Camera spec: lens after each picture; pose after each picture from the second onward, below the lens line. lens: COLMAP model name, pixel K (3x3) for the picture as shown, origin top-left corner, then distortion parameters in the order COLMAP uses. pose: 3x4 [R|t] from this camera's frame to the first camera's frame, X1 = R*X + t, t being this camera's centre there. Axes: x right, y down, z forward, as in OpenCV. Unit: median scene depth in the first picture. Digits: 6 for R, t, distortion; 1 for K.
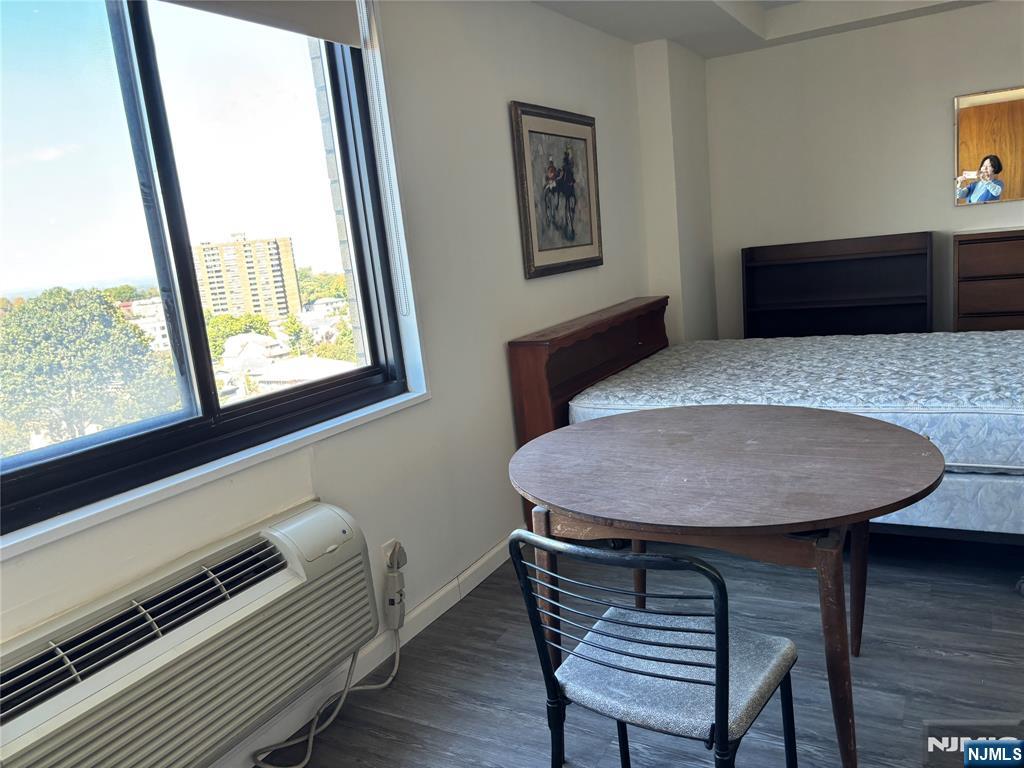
lens RADIAL K [[775.2, 0, 514.2], [0, 775.2, 393.8], [0, 0, 1]] dist [0.048671, -0.046469]
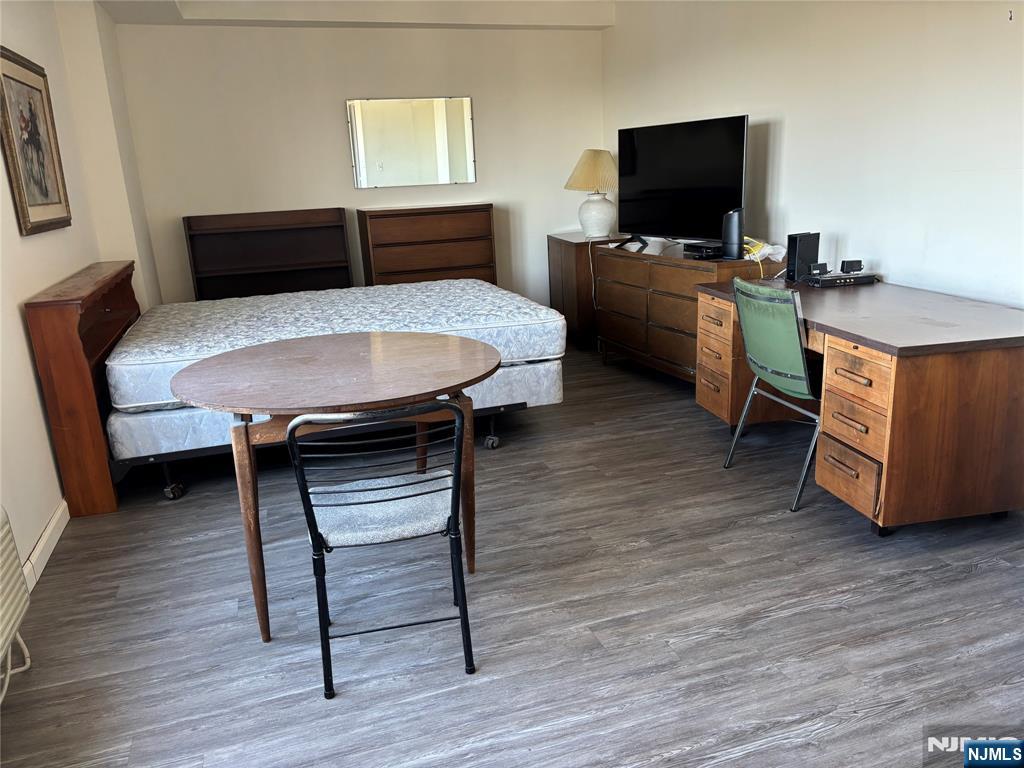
lens RADIAL K [[775.2, 0, 520.3], [0, 775.2, 390.1], [0, 0, 1]] dist [0.048671, -0.046469]
pose [[0.678086, -0.131019, 0.723211, -0.369043], [0.118713, 0.990587, 0.068152, 0.050065], [-0.725332, 0.039642, 0.687257, -0.071946]]
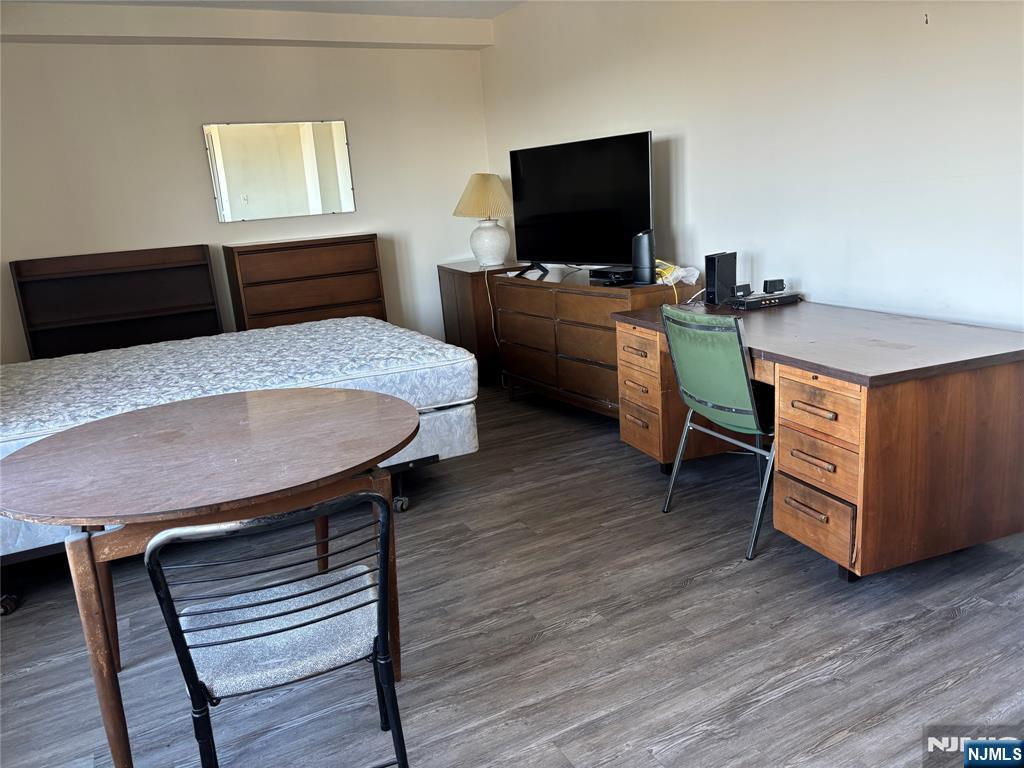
lens RADIAL K [[775.2, 0, 518.2], [0, 775.2, 389.4], [0, 0, 1]] dist [0.048671, -0.046469]
pose [[0.554883, -0.145357, 0.819131, -0.274091], [0.176596, 0.982759, 0.054766, 0.019410], [-0.812969, 0.114267, 0.570986, 0.067502]]
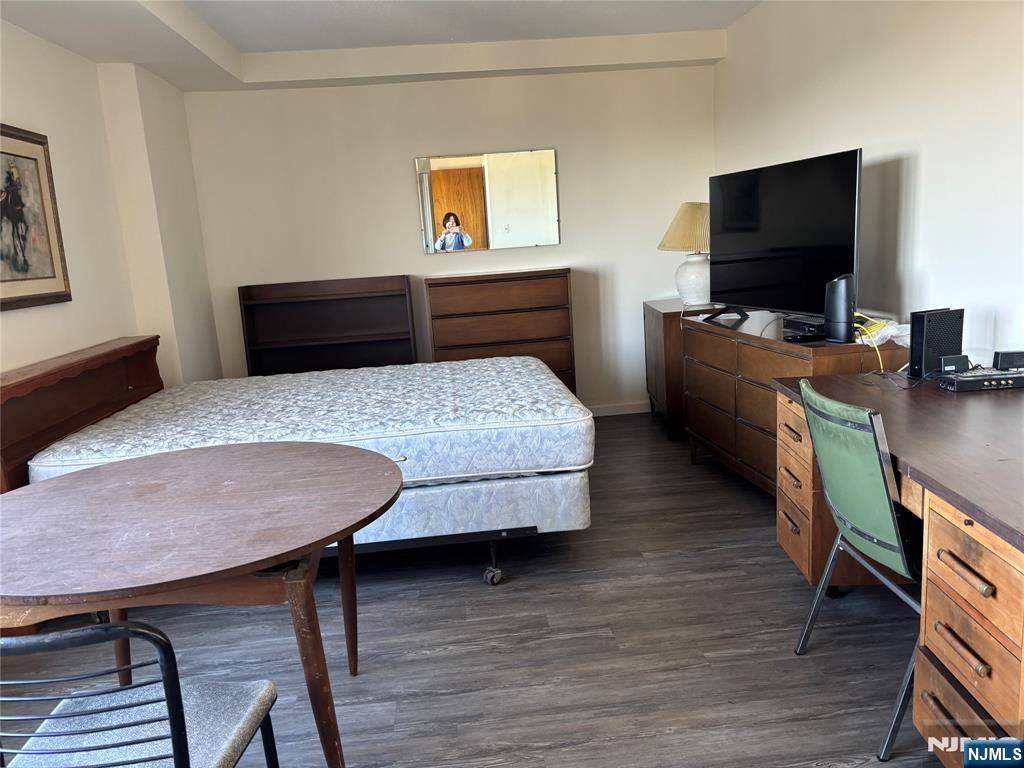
lens RADIAL K [[775.2, 0, 509.0], [0, 775.2, 390.2], [0, 0, 1]] dist [0.048671, -0.046469]
pose [[0.834580, -0.059944, 0.547616, 0.056088], [0.089232, 0.995645, -0.027006, 0.003496], [-0.543612, 0.071403, 0.836294, -0.005752]]
